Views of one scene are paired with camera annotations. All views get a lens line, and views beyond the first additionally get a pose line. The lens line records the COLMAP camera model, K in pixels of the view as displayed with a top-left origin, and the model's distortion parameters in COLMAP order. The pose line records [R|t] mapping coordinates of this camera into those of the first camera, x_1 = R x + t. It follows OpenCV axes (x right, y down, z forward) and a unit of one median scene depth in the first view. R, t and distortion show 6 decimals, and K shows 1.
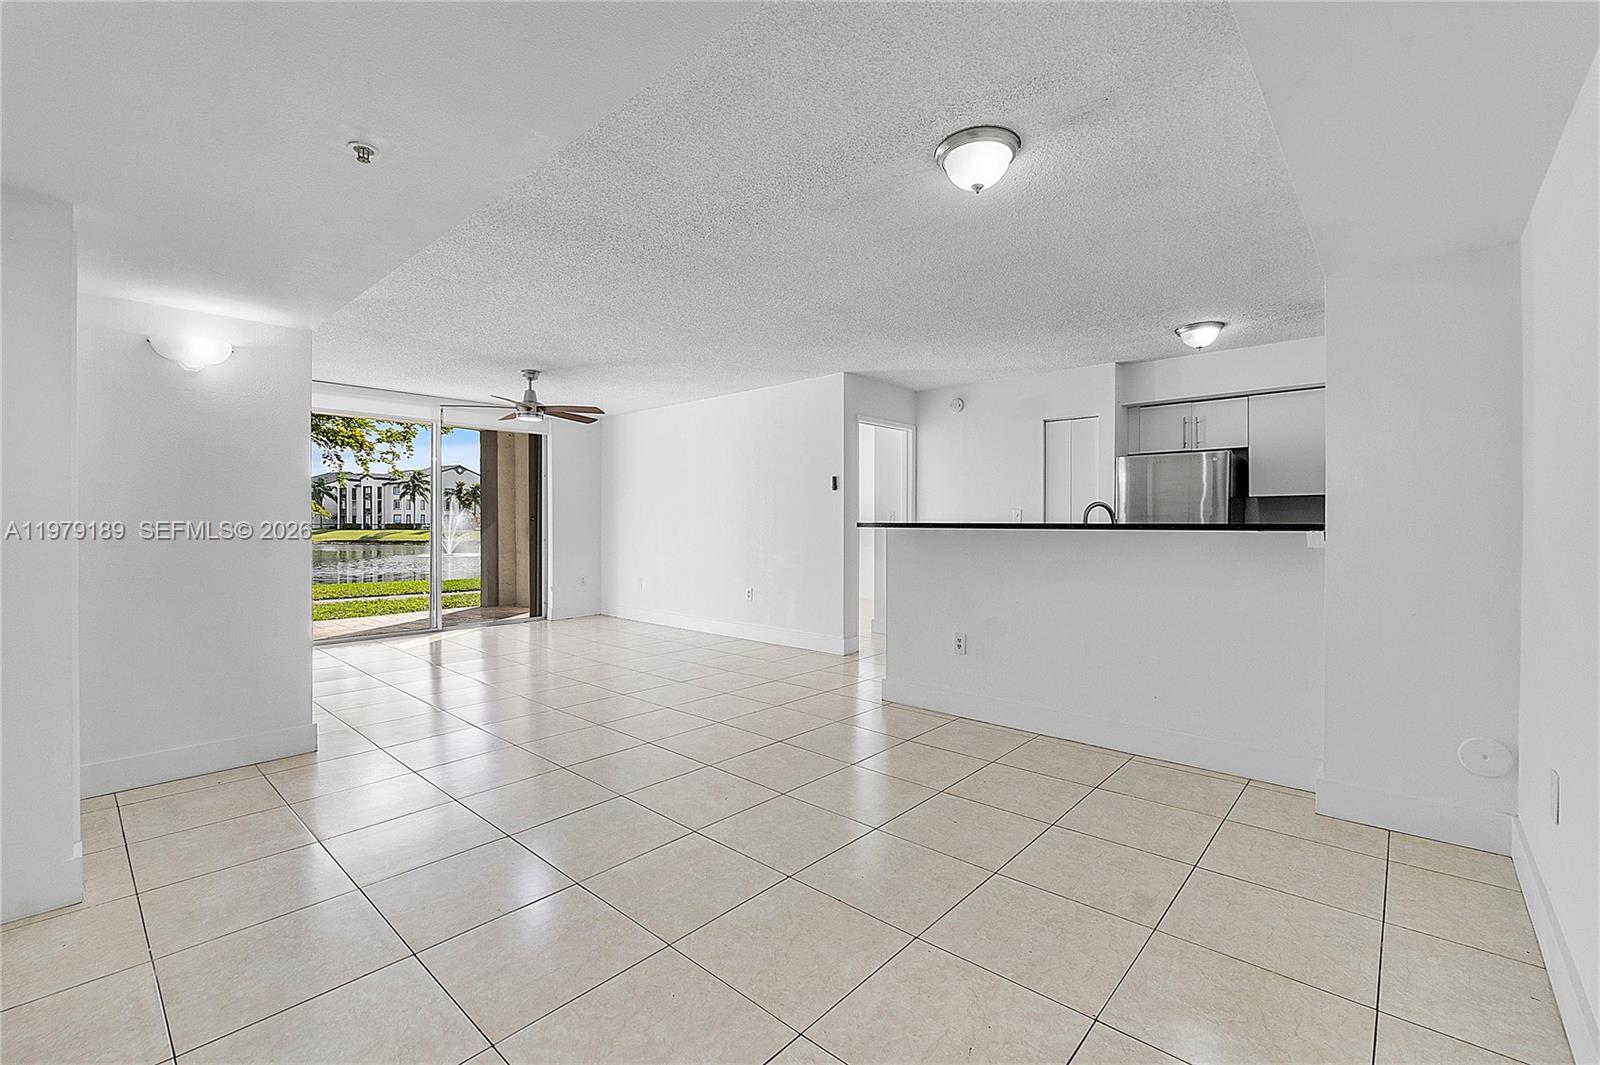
lens RADIAL K [[683.4, 0, 793.6], [0, 683.4, 524.8], [0, 0, 1]] dist [-0.000405, -0.001335]
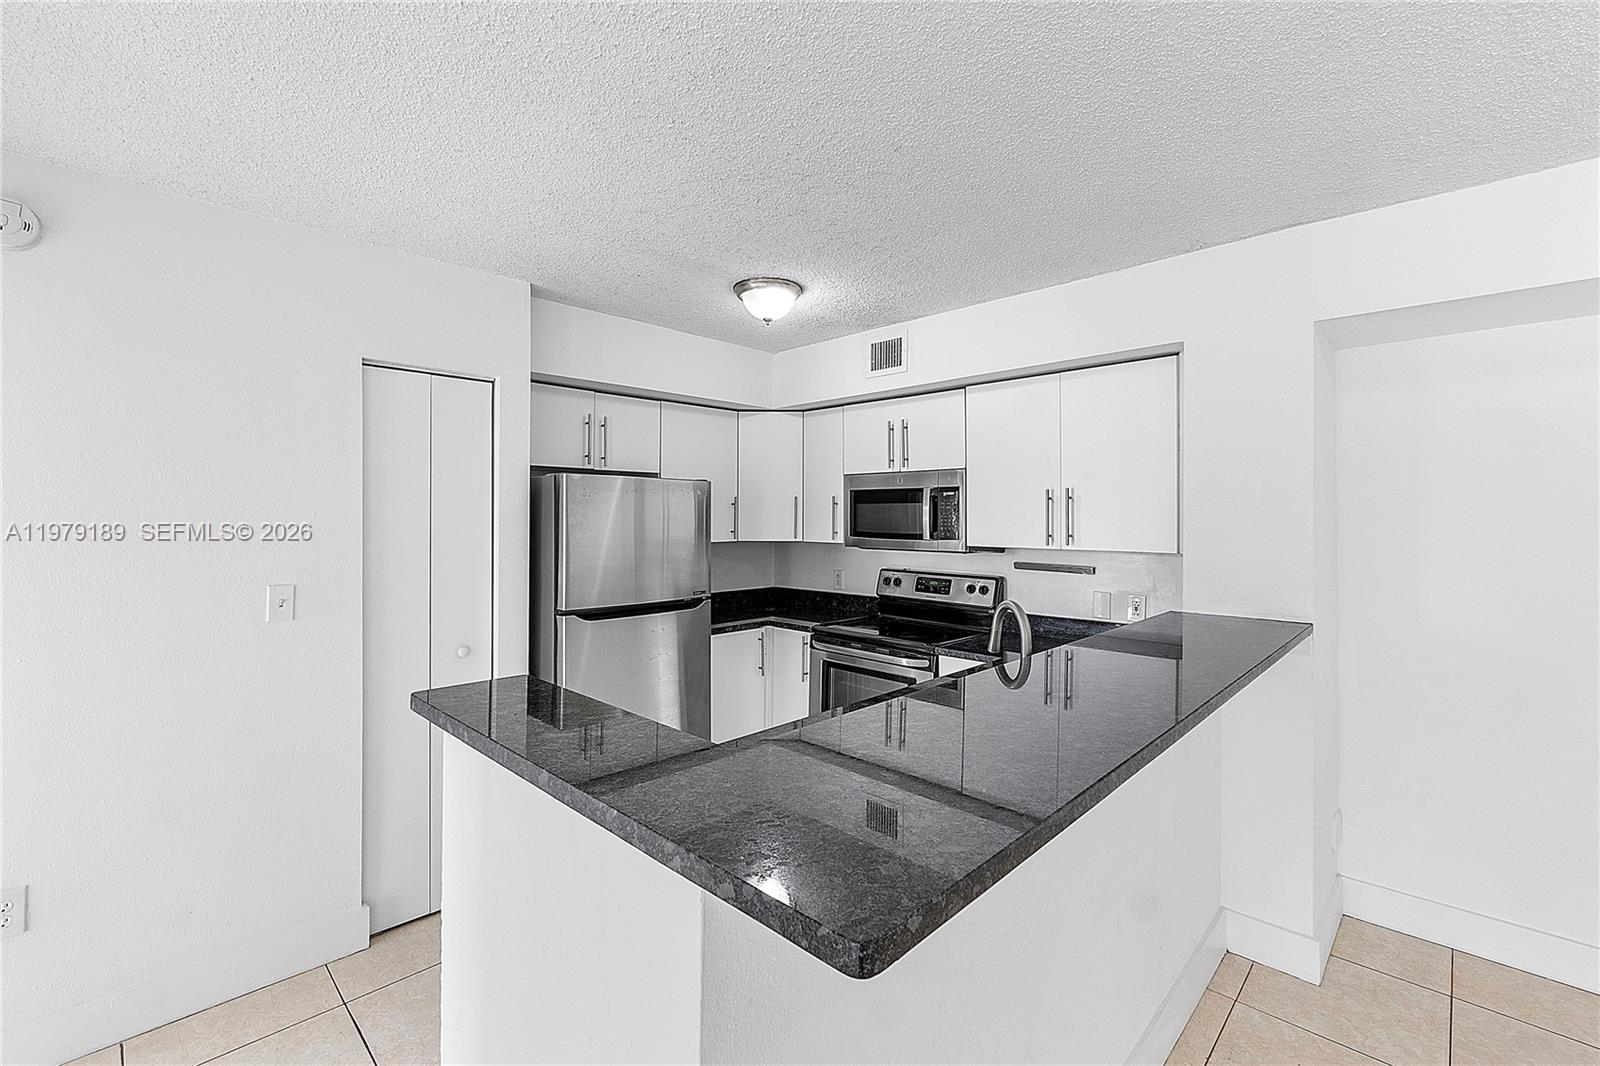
lens RADIAL K [[683.4, 0, 794.5], [0, 683.4, 506.9], [0, 0, 1]] dist [-0.000405, -0.001335]
pose [[0.031039, 0.012456, 0.999441, -0.022327], [0.002035, 0.999919, -0.012525, -0.053141], [-0.999516, 0.002423, 0.031011, 0.637861]]
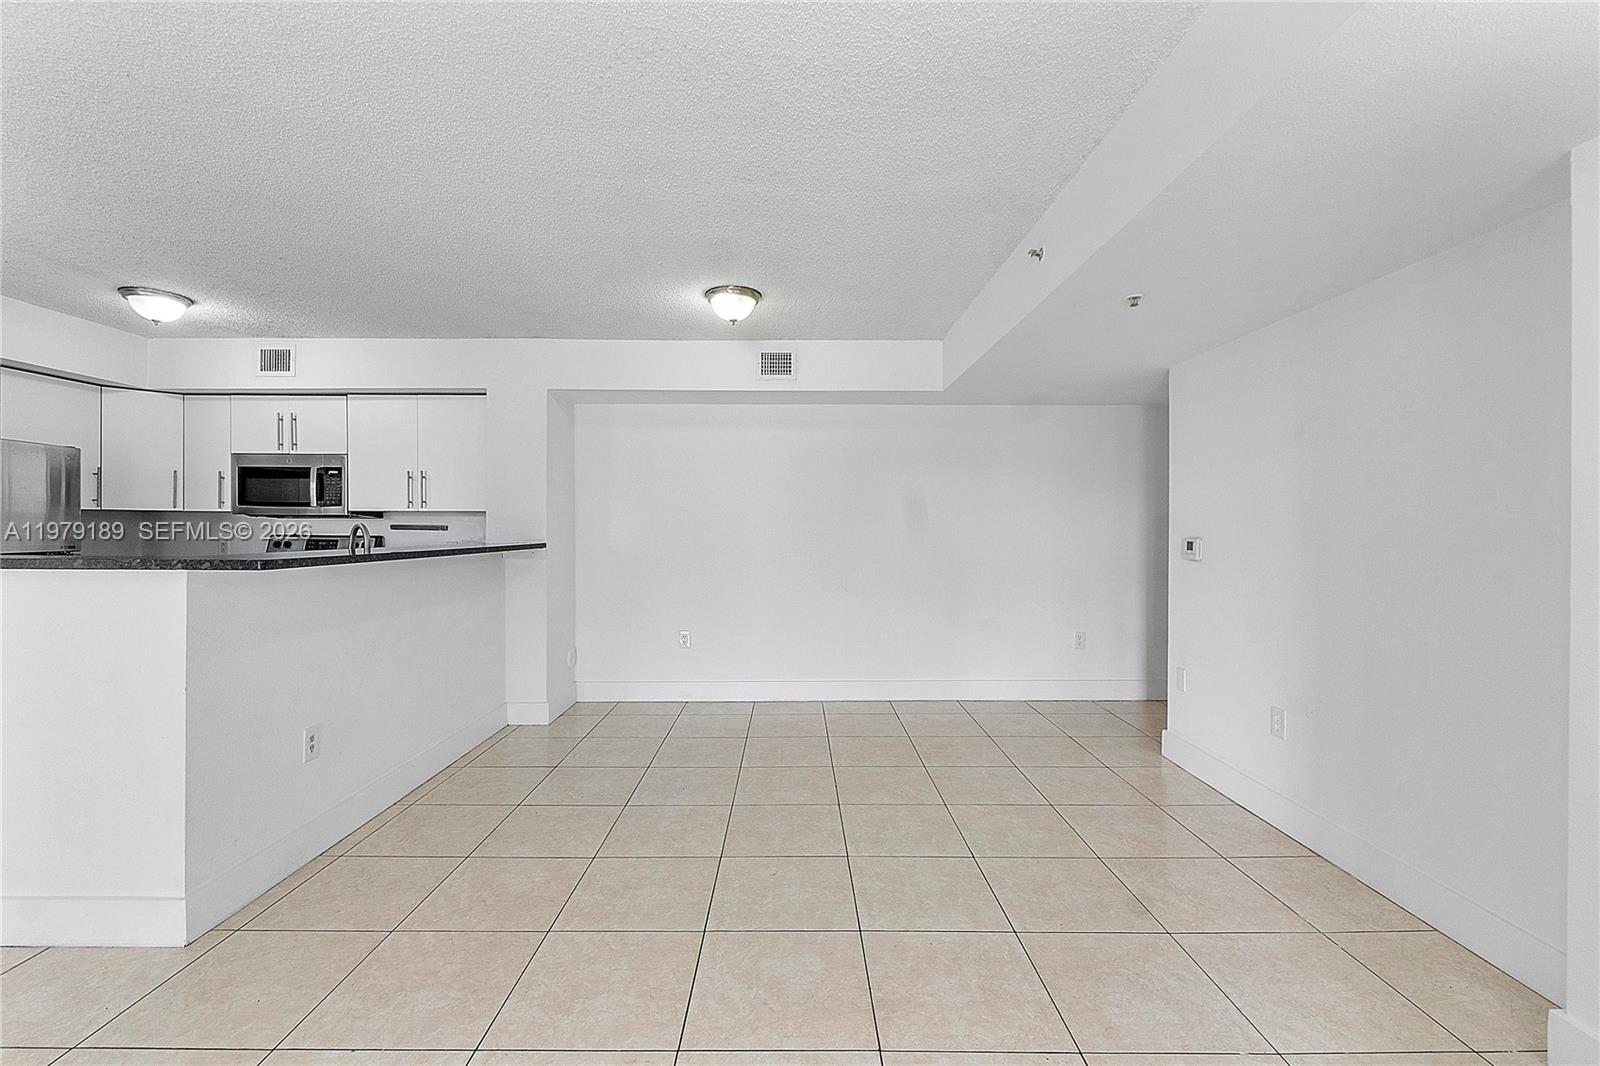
lens RADIAL K [[683.4, 0, 800.0], [0, 683.4, 531.0], [0, 0, 1]] dist [-0.000405, -0.001335]
pose [[-0.683720, -0.007447, 0.729706, -0.319915], [-0.001136, 0.999958, 0.009141, -0.018322], [-0.729743, 0.005421, -0.683700, 0.665114]]
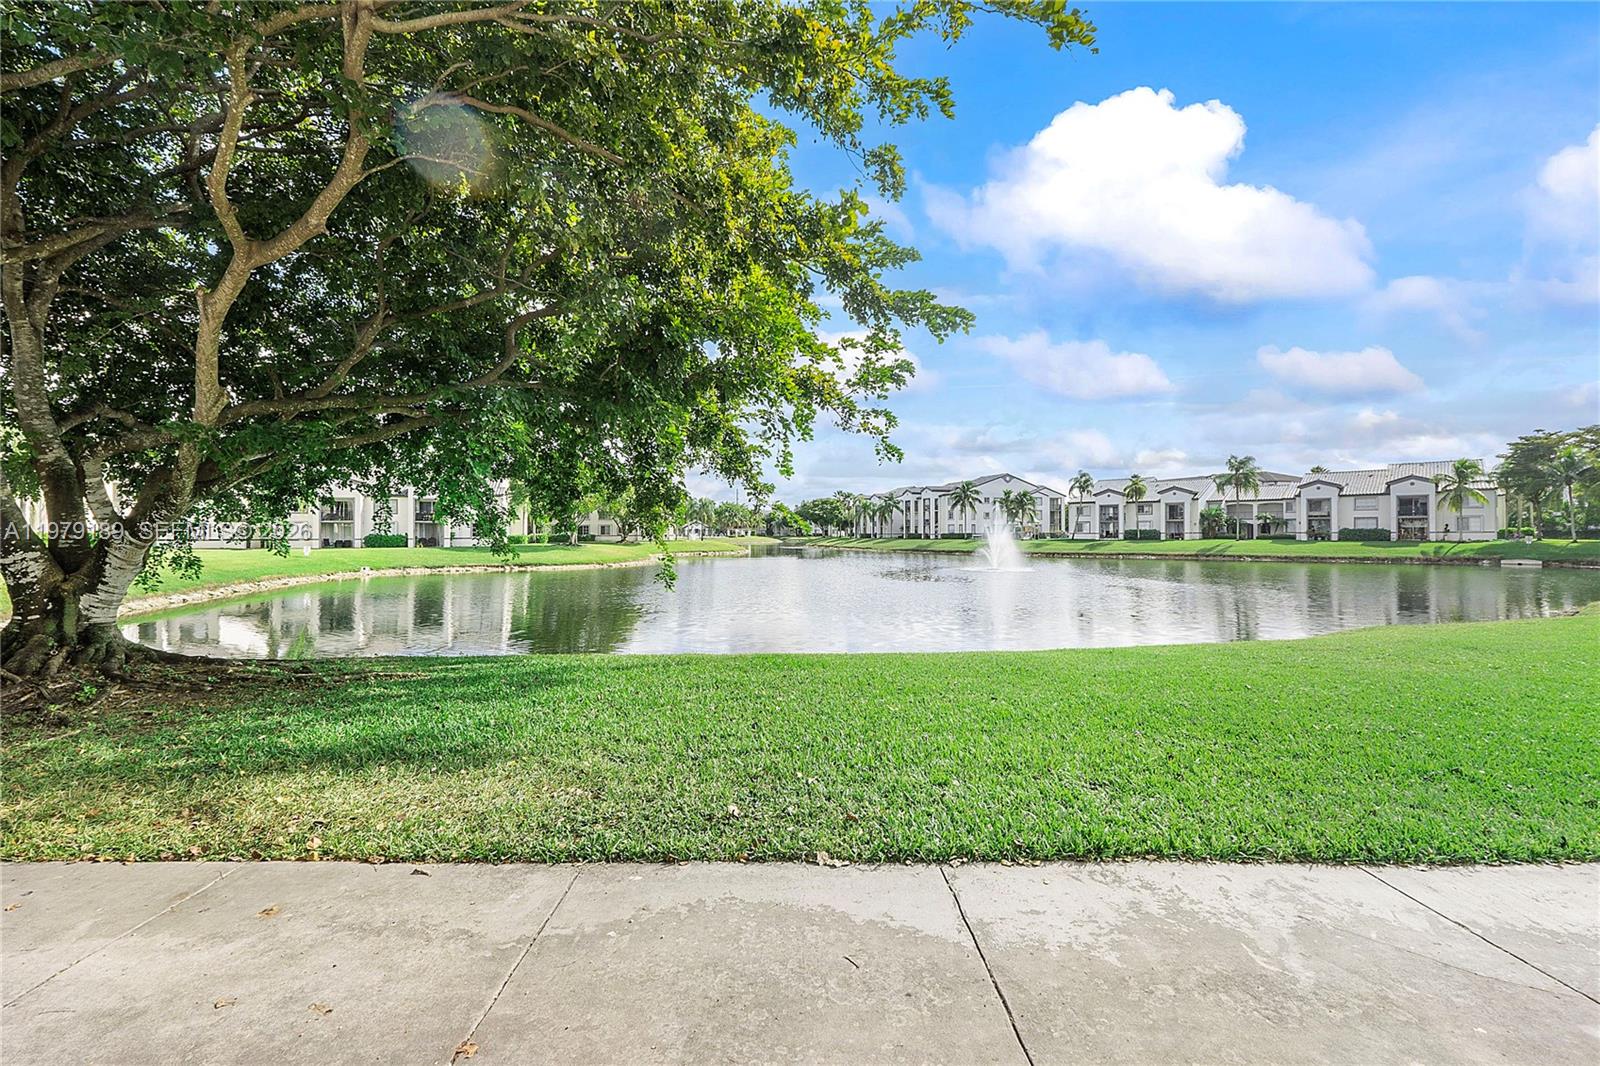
lens RADIAL K [[683.4, 0, 798.3], [0, 683.4, 532.3], [0, 0, 1]] dist [-0.000405, -0.001335]
pose [[0.729273, -0.004825, -0.684206, -0.755820], [0.003904, 0.999988, -0.002891, -0.025196], [0.684212, -0.000563, 0.729283, 1.598379]]
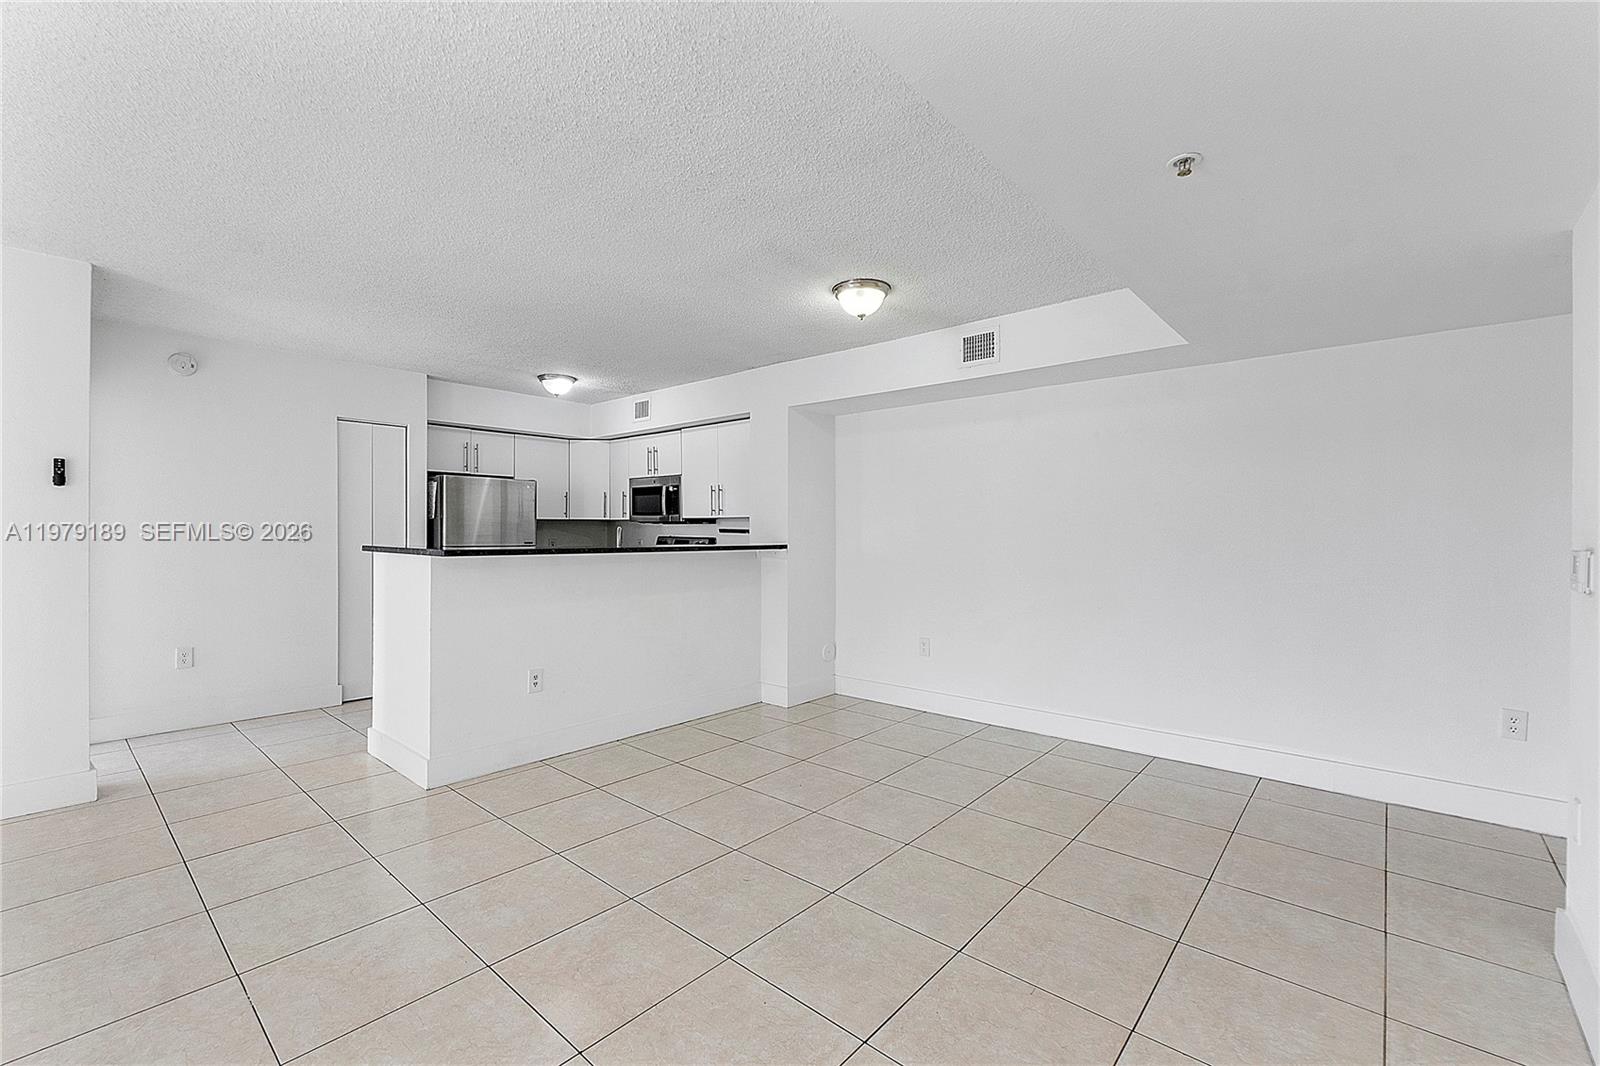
lens RADIAL K [[683.4, 0, 799.3], [0, 683.4, 534.7], [0, 0, 1]] dist [-0.000405, -0.001335]
pose [[-0.025528, -0.005485, 0.999659, -0.404784], [-0.001124, 0.999984, 0.005458, -0.015243], [-0.999673, -0.000984, -0.025534, 0.406666]]
